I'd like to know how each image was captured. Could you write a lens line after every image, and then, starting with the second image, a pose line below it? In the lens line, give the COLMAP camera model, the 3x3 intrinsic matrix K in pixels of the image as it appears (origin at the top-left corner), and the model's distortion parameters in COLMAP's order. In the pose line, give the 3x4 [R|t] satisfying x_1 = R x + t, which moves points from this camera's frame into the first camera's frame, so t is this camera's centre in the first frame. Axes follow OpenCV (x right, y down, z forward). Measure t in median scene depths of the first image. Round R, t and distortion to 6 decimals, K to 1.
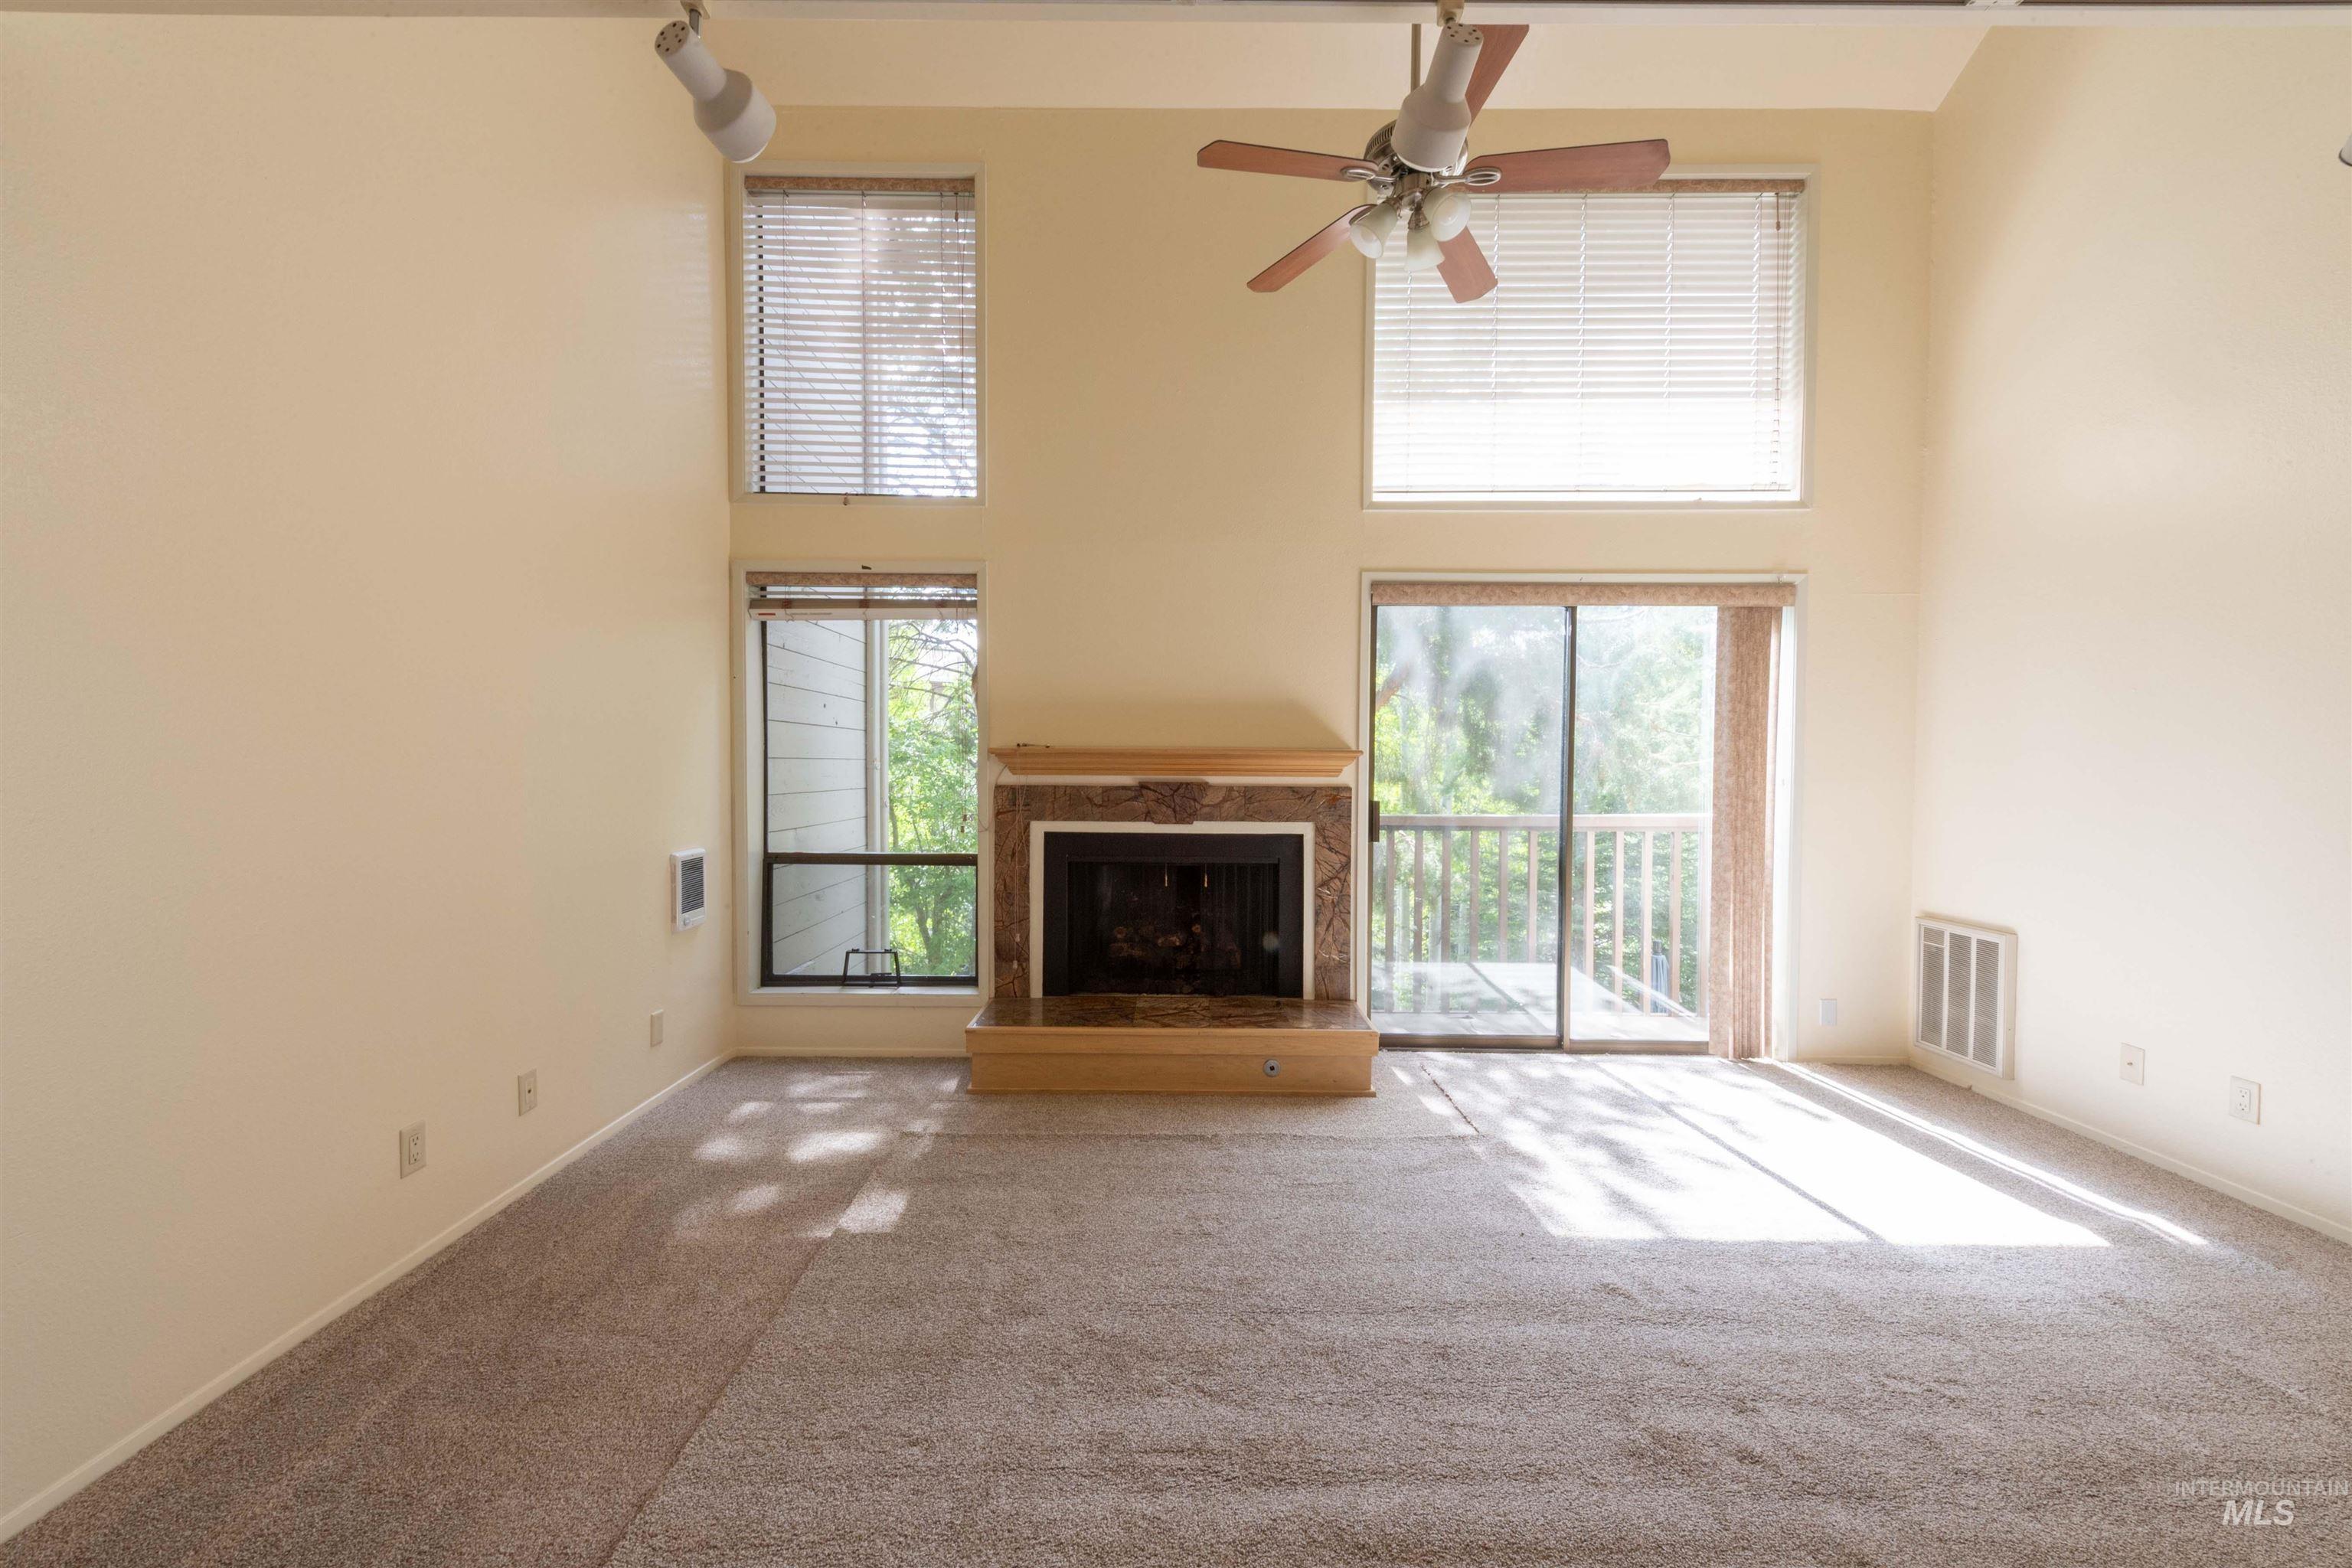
lens RADIAL K [[943.7, 0, 1138.6], [0, 943.7, 785.9], [0, 0, 1]] dist [0.023685, -0.007246]
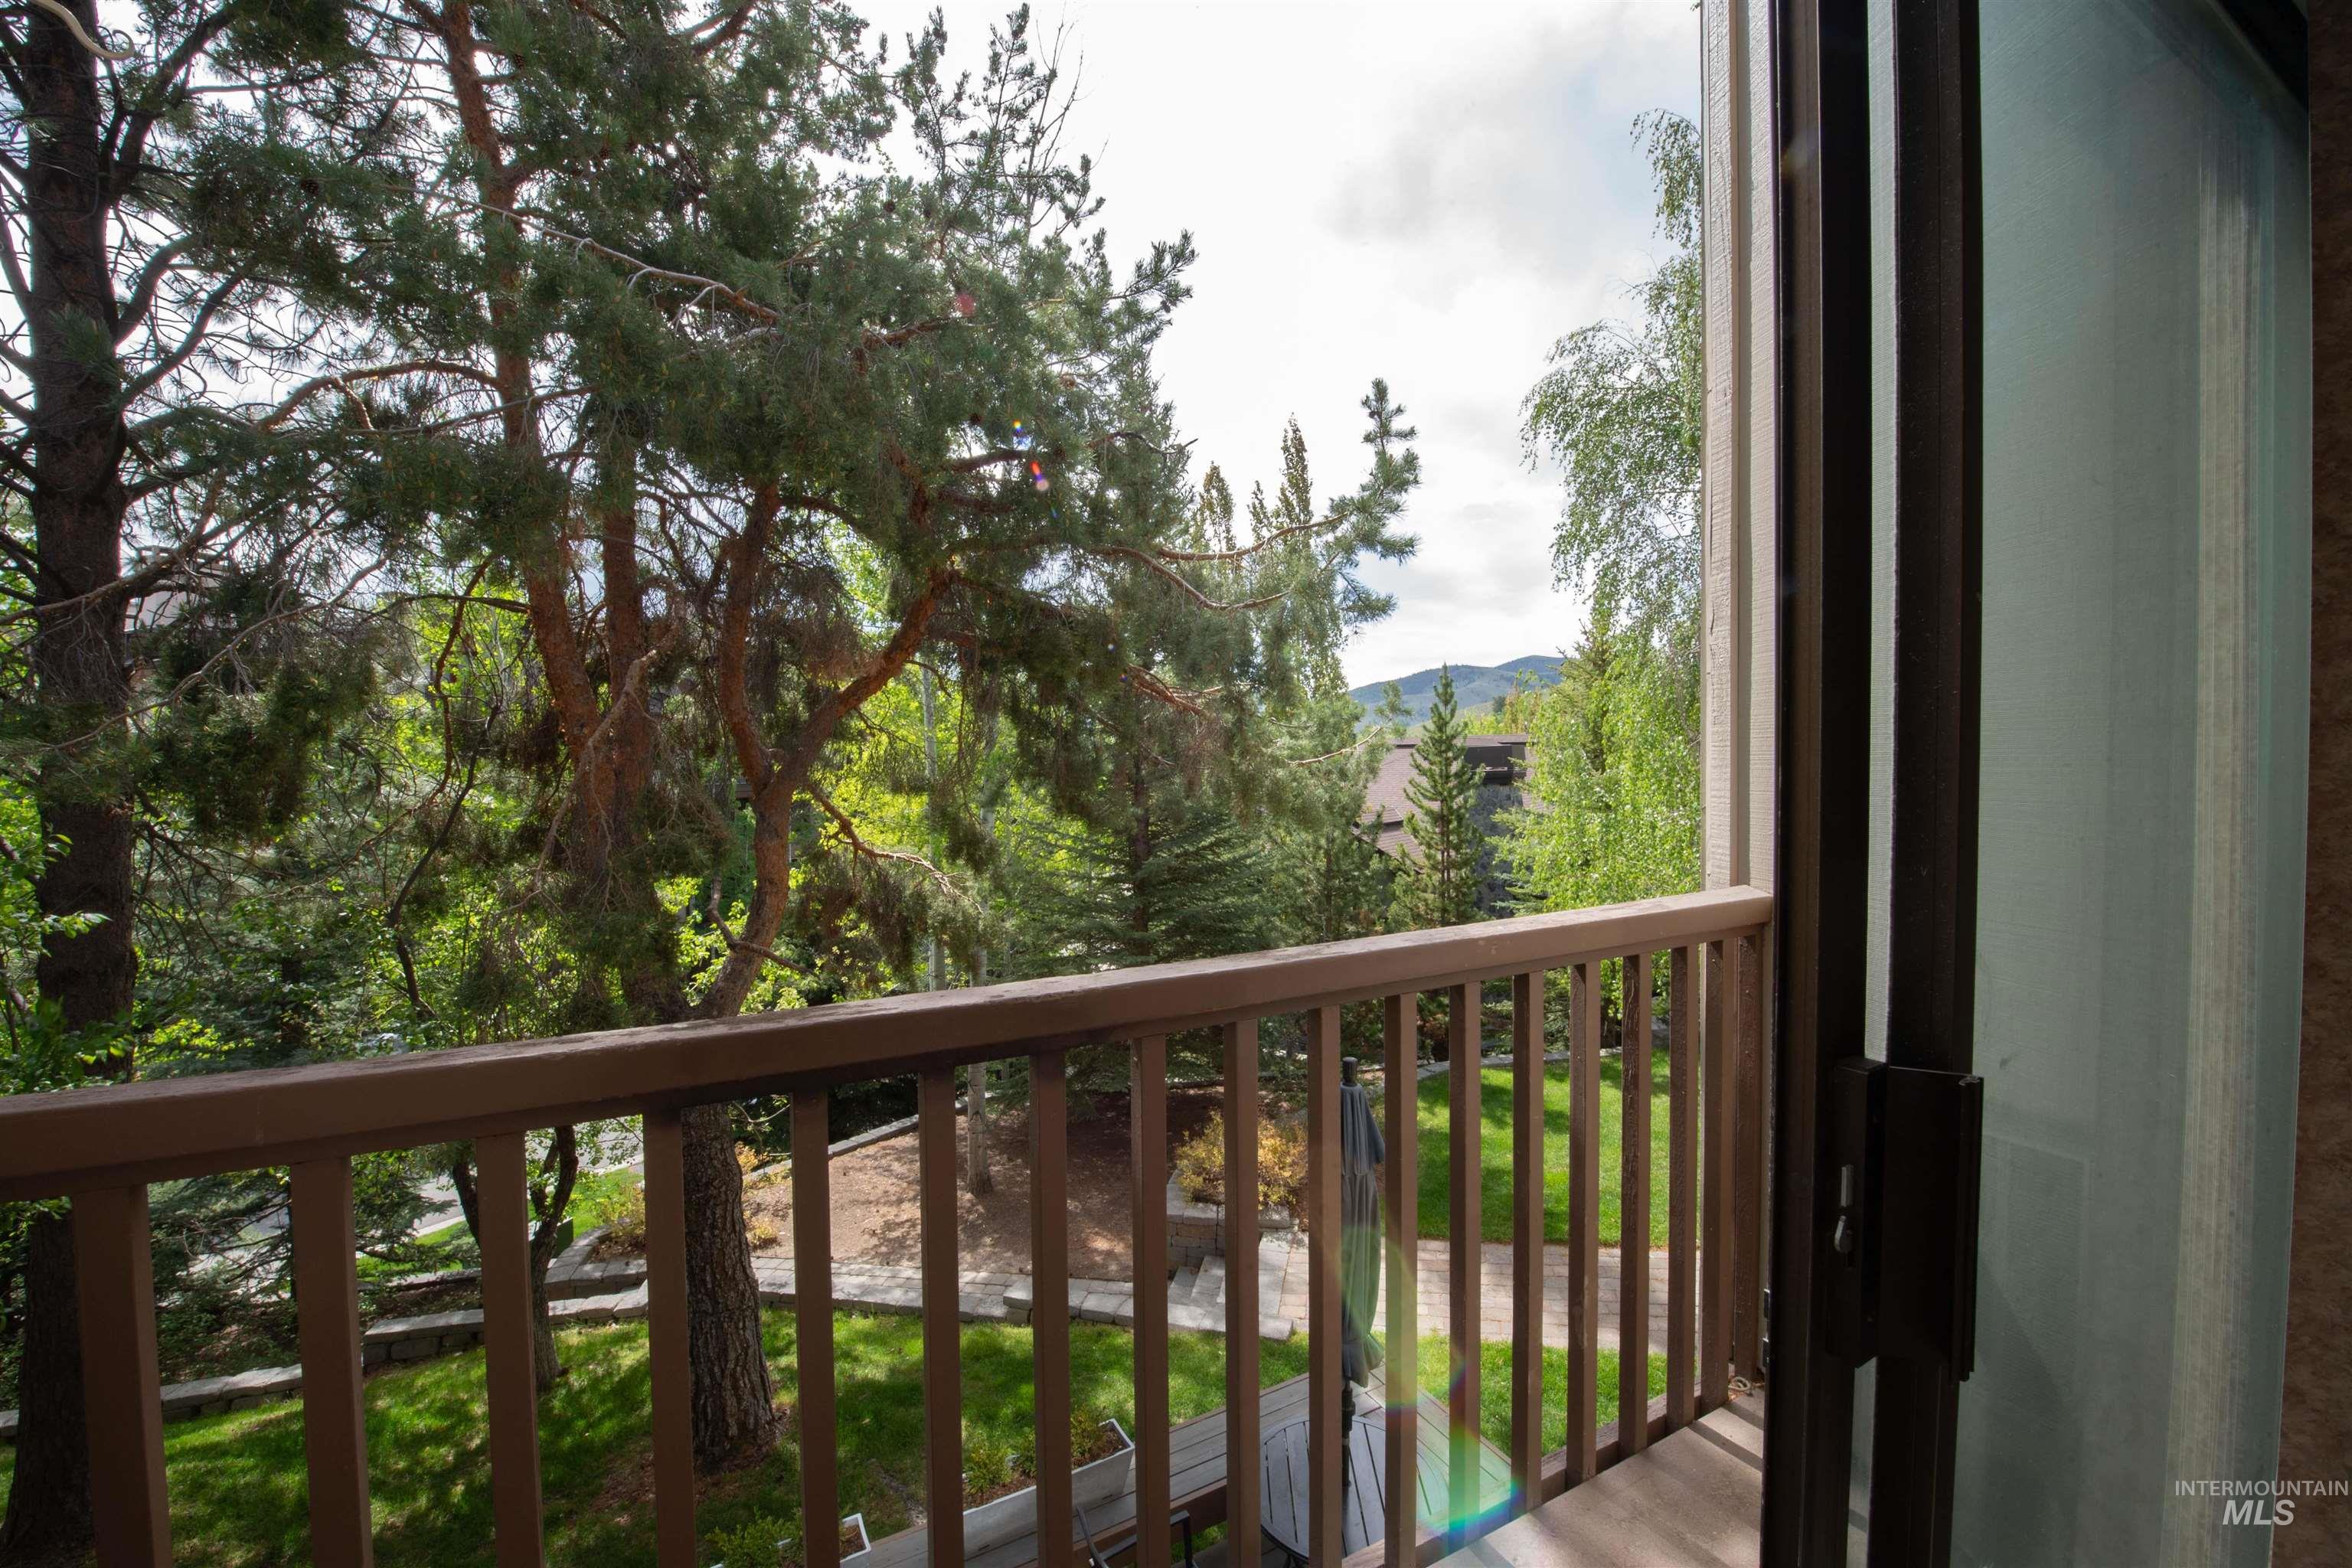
lens RADIAL K [[943.5, 0, 1176.0], [0, 943.5, 784.0], [0, 0, 1]] dist [0.023078, -0.007098]
pose [[0.871799, -0.027349, 0.489099, 0.323250], [0.029804, 0.999552, 0.002768, -0.023054], [-0.488956, 0.012164, 0.872224, 0.998880]]
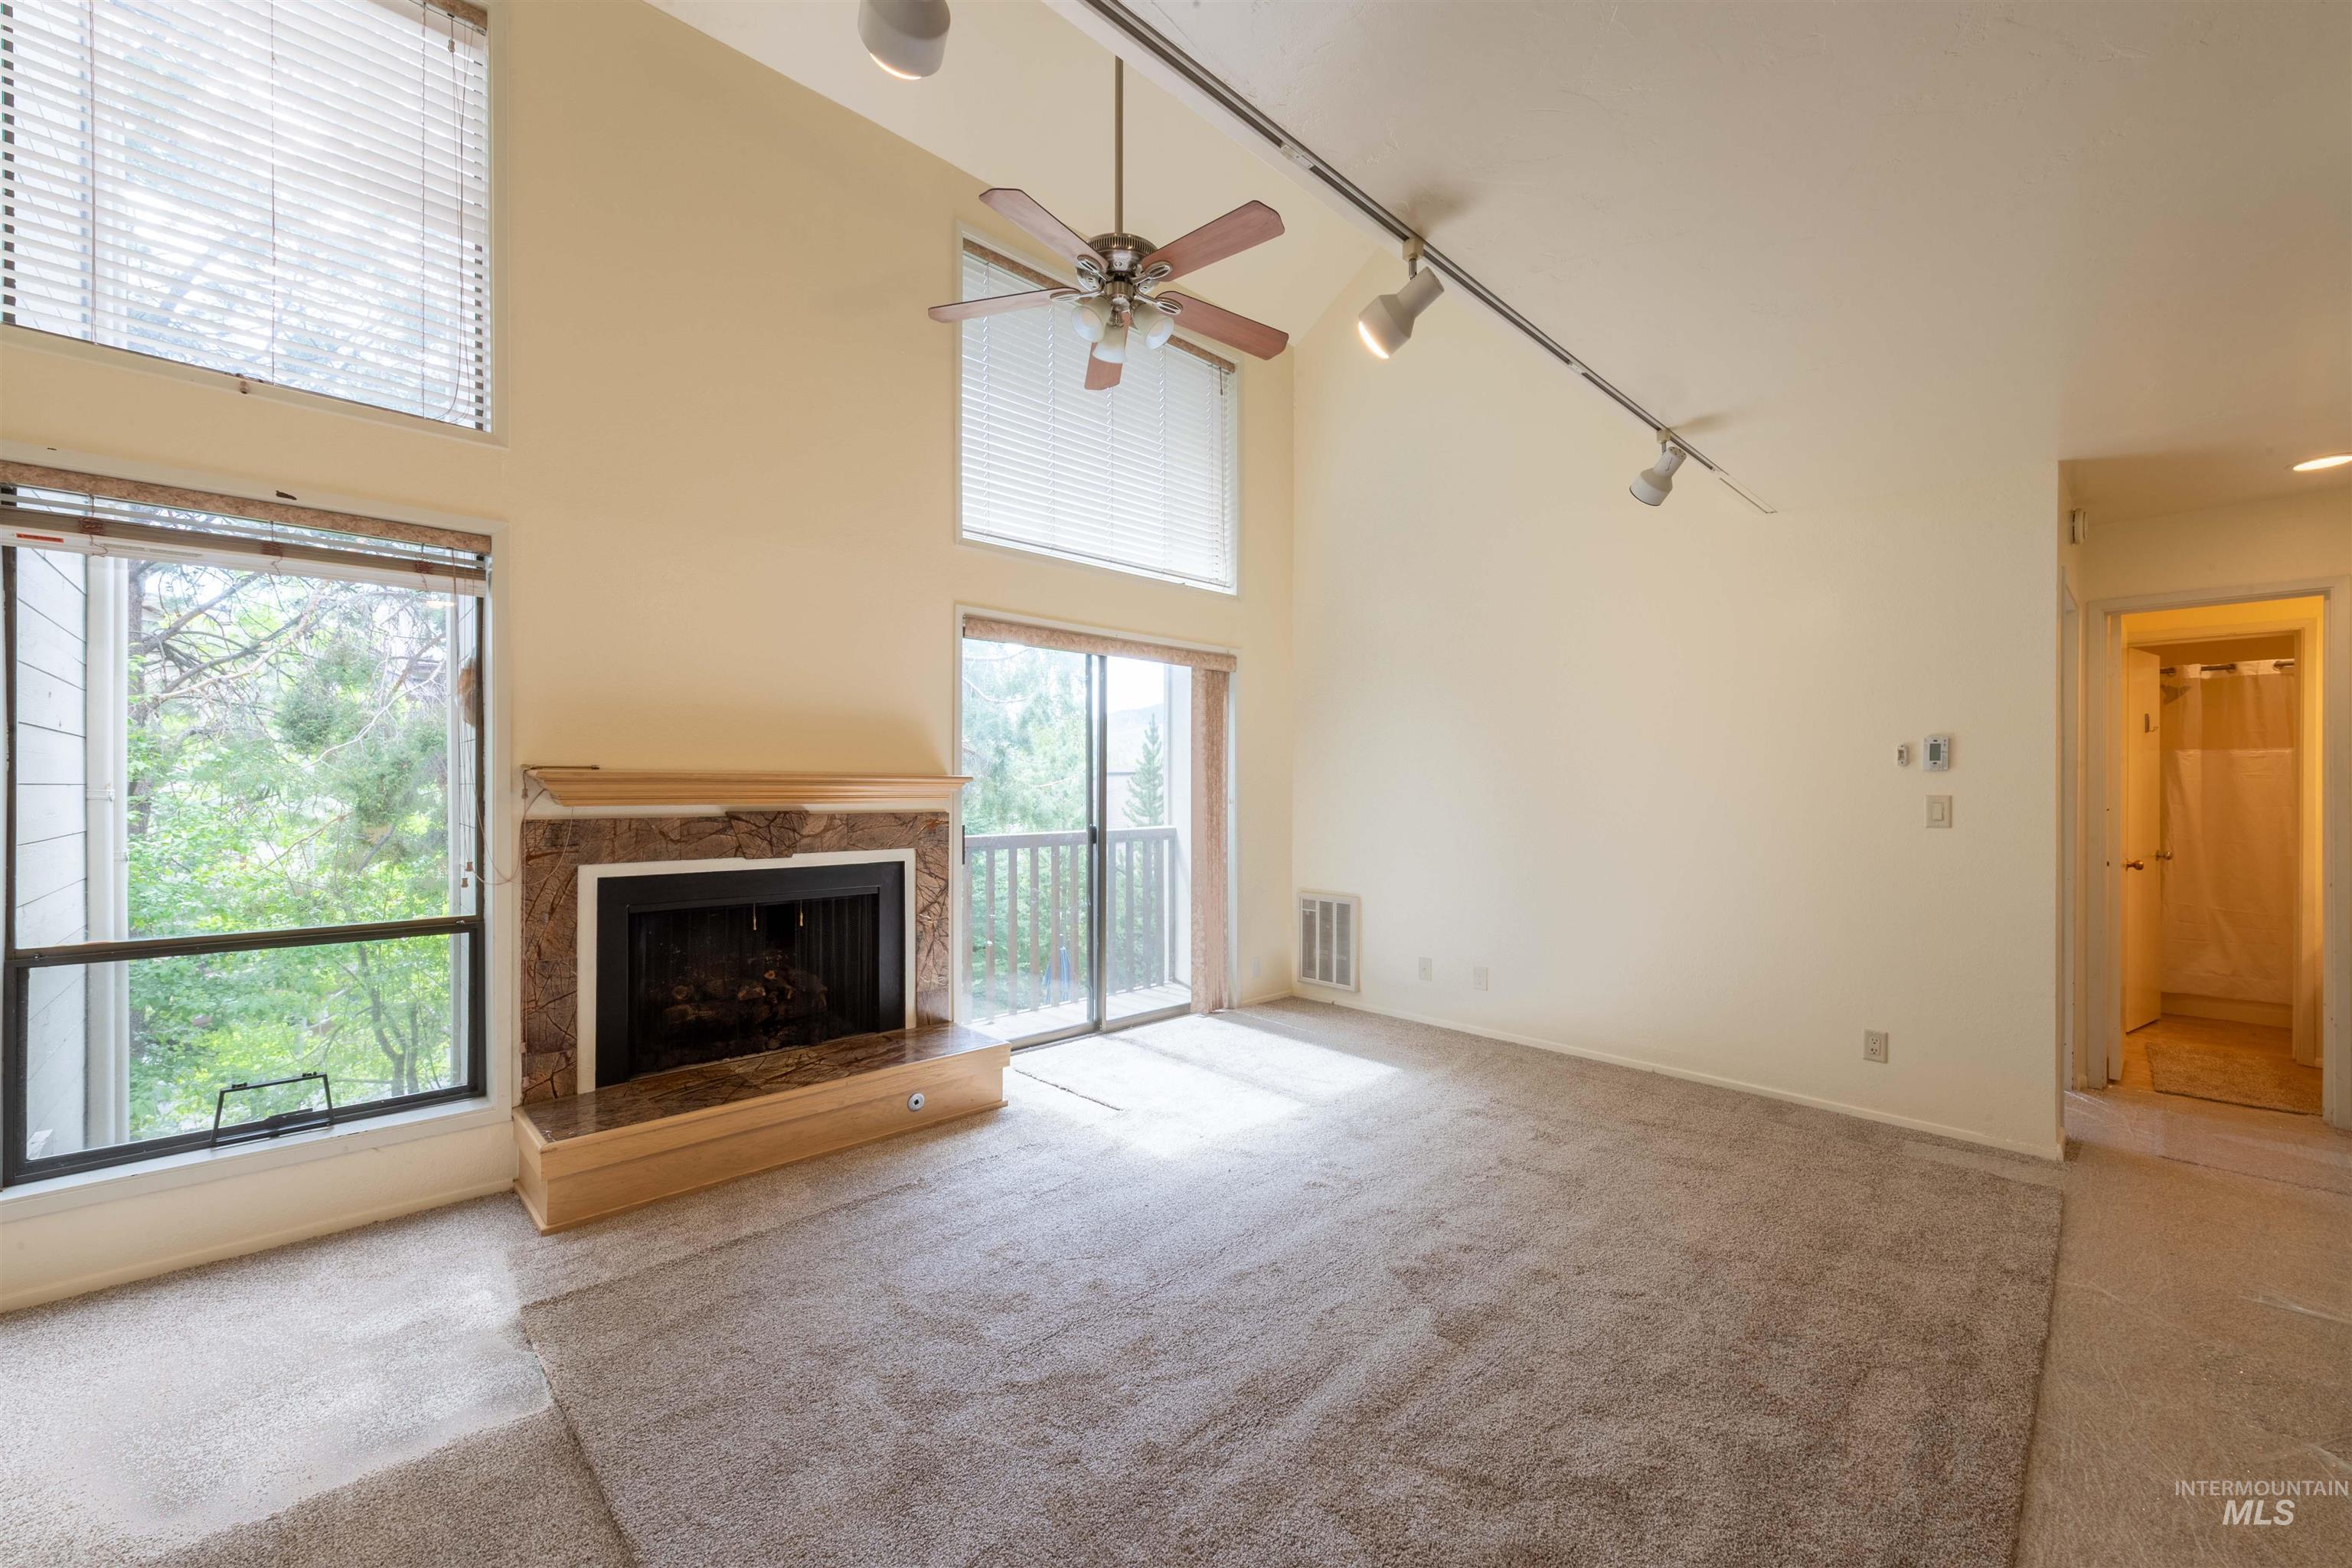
lens RADIAL K [[943.5, 0, 1176.0], [0, 943.5, 784.0], [0, 0, 1]] dist [0.023078, -0.007098]
pose [[0.712786, -0.002081, 0.701378, -0.315332], [0.017057, 0.999751, -0.014368, -0.010023], [-0.701174, 0.022204, 0.712644, 0.096939]]
